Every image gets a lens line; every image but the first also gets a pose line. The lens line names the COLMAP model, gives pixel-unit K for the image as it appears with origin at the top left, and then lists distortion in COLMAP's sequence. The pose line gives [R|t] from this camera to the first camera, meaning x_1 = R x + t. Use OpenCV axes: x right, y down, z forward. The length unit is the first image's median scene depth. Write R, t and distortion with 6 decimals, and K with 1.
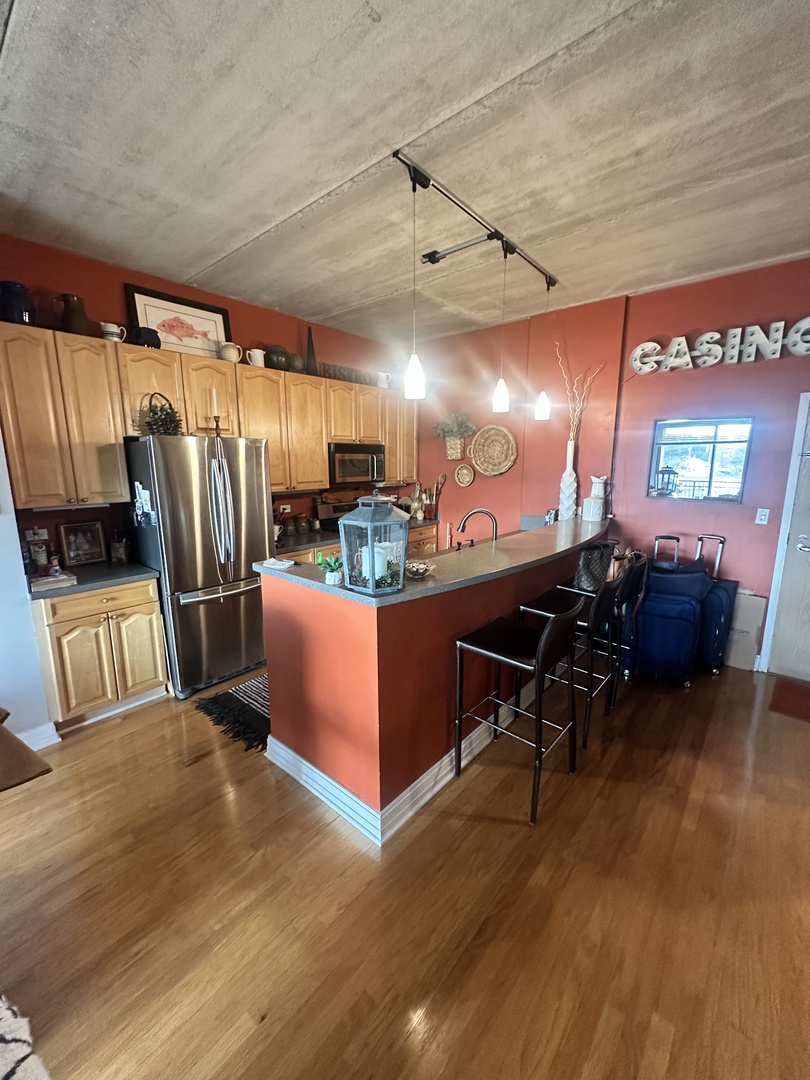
lens RADIAL K [[431.7, 0, 405.5], [0, 431.7, 536.9], [0, 0, 1]] dist [-0.006421, 0.001197]
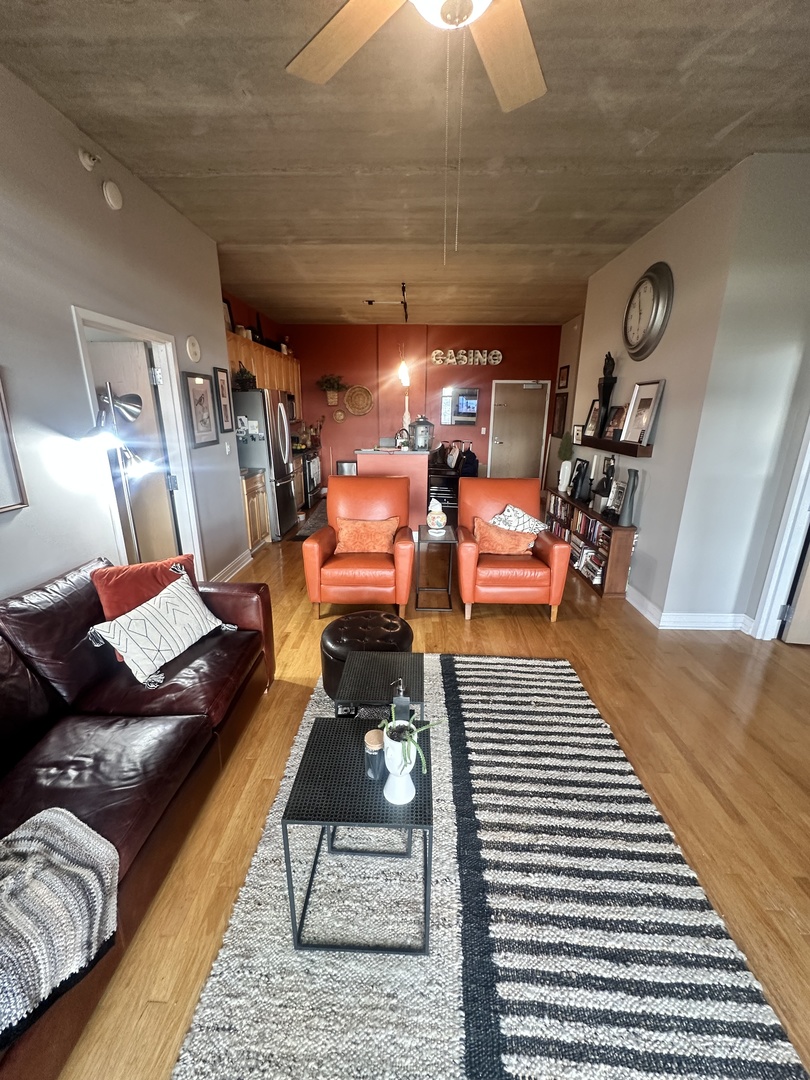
lens RADIAL K [[431.7, 0, 410.5], [0, 431.7, 538.2], [0, 0, 1]] dist [-0.006421, 0.001197]
pose [[0.767450, -0.175110, 0.616731, -1.064447], [0.106109, 0.983402, 0.147181, 0.142827], [-0.632267, -0.047513, 0.773292, -0.635261]]
